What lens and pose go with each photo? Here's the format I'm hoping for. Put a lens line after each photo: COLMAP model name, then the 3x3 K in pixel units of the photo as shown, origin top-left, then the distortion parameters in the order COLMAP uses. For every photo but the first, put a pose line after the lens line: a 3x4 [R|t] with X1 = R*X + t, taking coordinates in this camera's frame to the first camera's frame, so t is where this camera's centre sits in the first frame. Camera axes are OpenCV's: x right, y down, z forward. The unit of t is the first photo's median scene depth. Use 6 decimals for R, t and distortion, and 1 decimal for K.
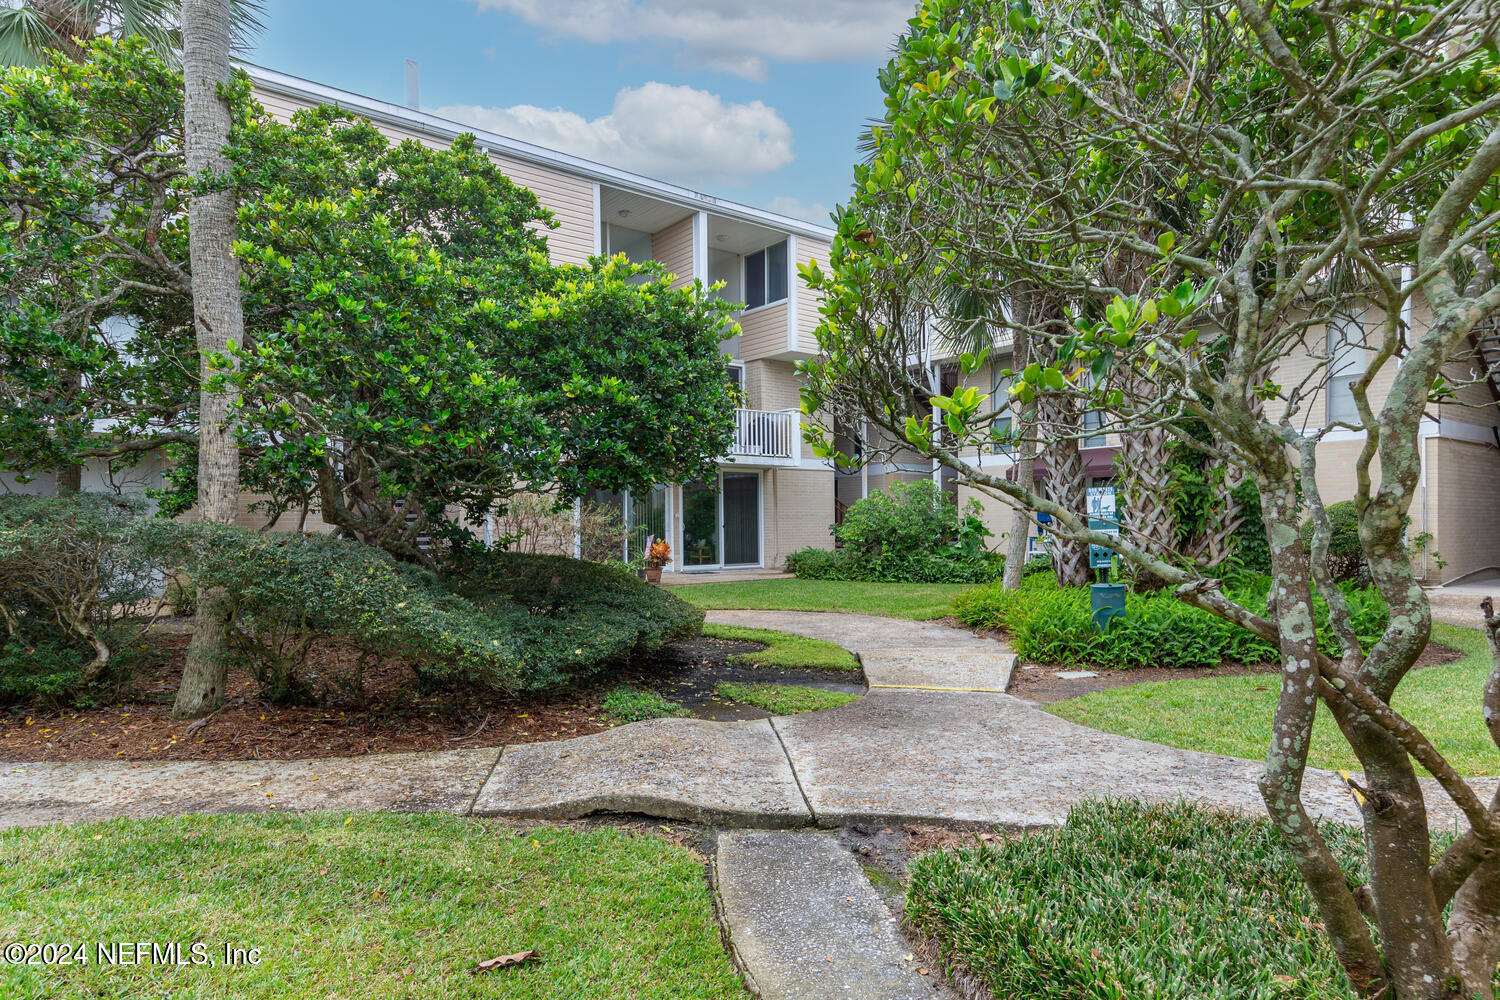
lens RADIAL K [[904.6, 0, 735.4], [0, 904.6, 536.1], [0, 0, 1]] dist [-0.000910, -0.000132]
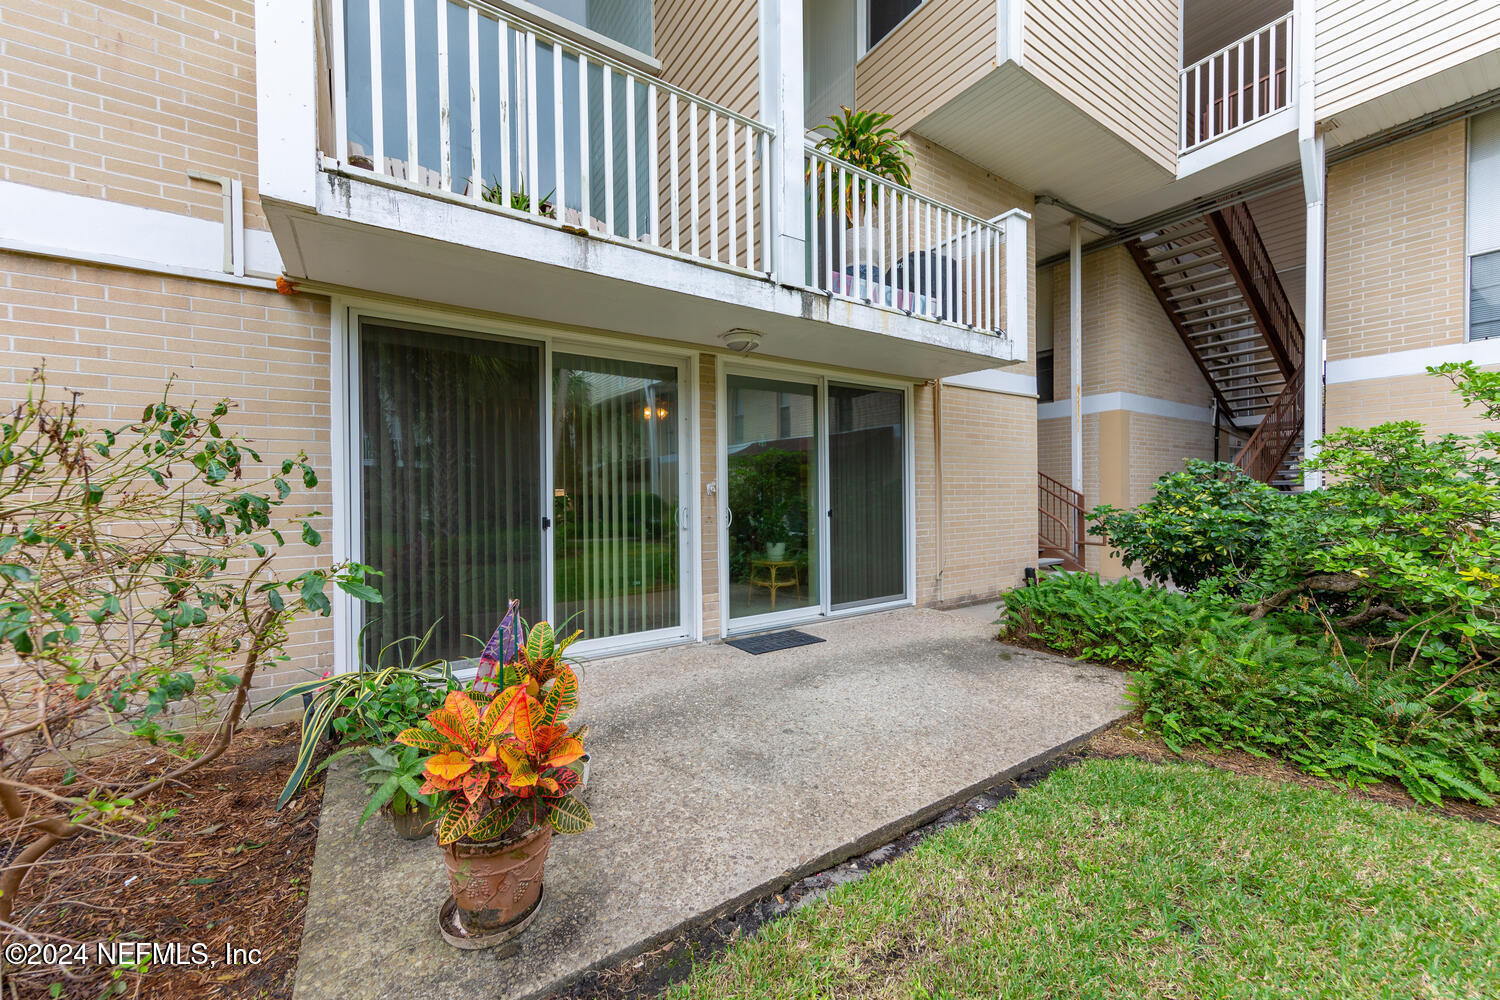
lens RADIAL K [[559.4, 0, 743.6], [0, 559.4, 500.8], [0, 0, 1]] dist [0.000954, -0.000053]
pose [[0.997077, 0.001689, -0.076388, -0.033548], [-0.001205, 0.999979, 0.006386, -0.018633], [0.076397, -0.006276, 0.997058, 0.768352]]
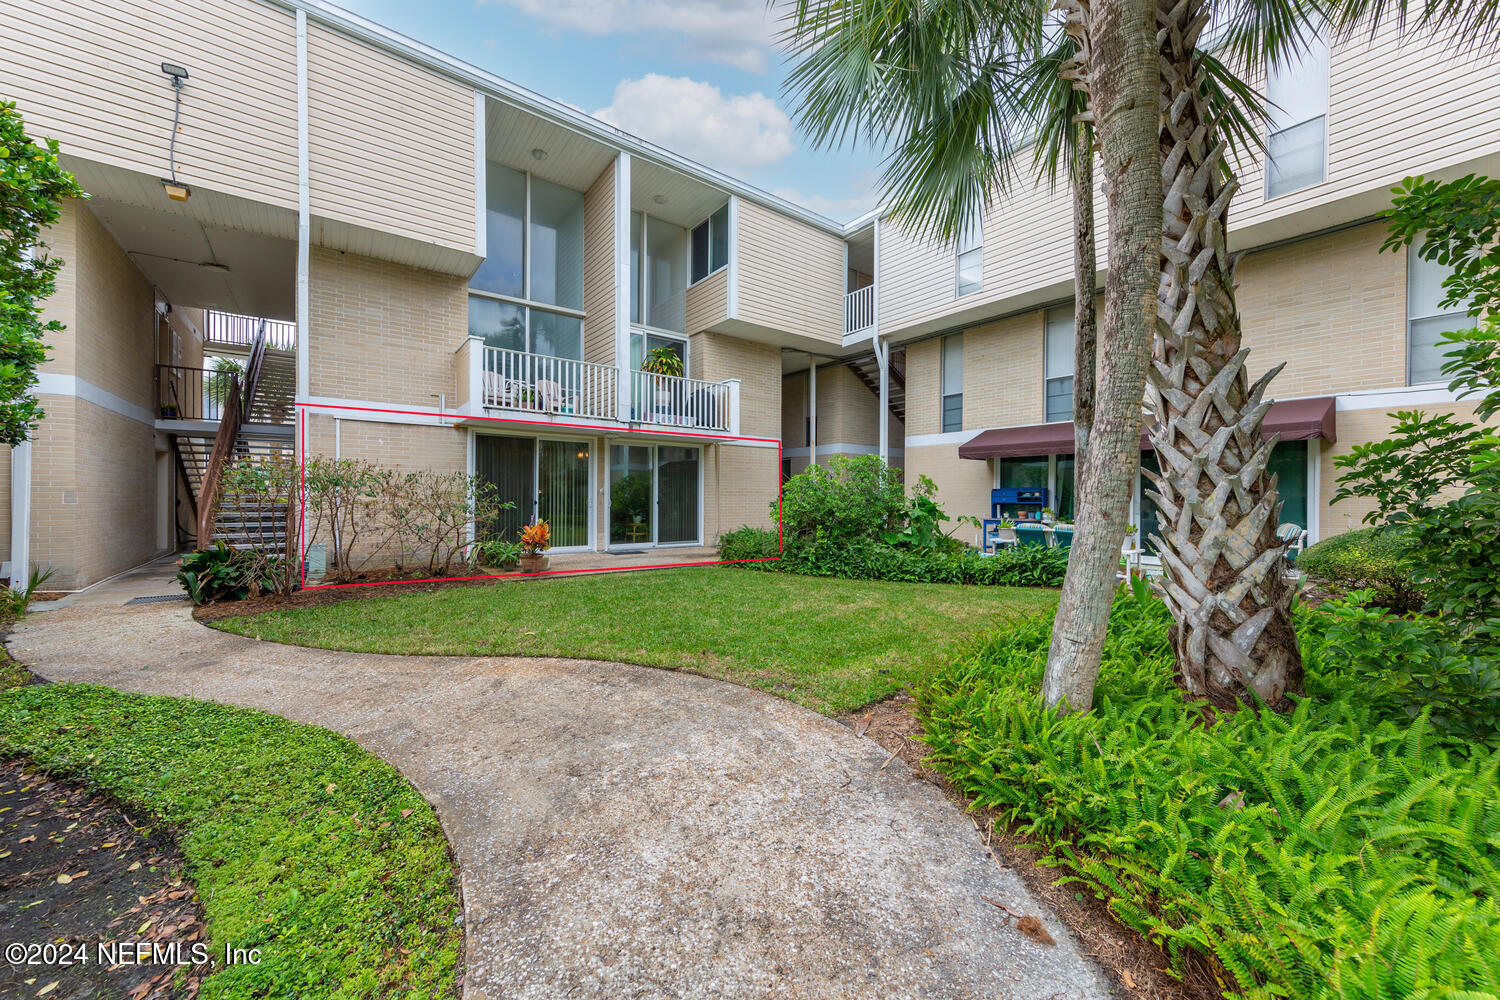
lens RADIAL K [[559.4, 0, 745.8], [0, 559.4, 495.5], [0, 0, 1]] dist [0.000954, -0.000053]
pose [[0.999671, 0.014785, -0.020944, 0.094863], [-0.015058, 0.999803, -0.012920, -0.012662], [0.020749, 0.013231, 0.999697, 0.426456]]
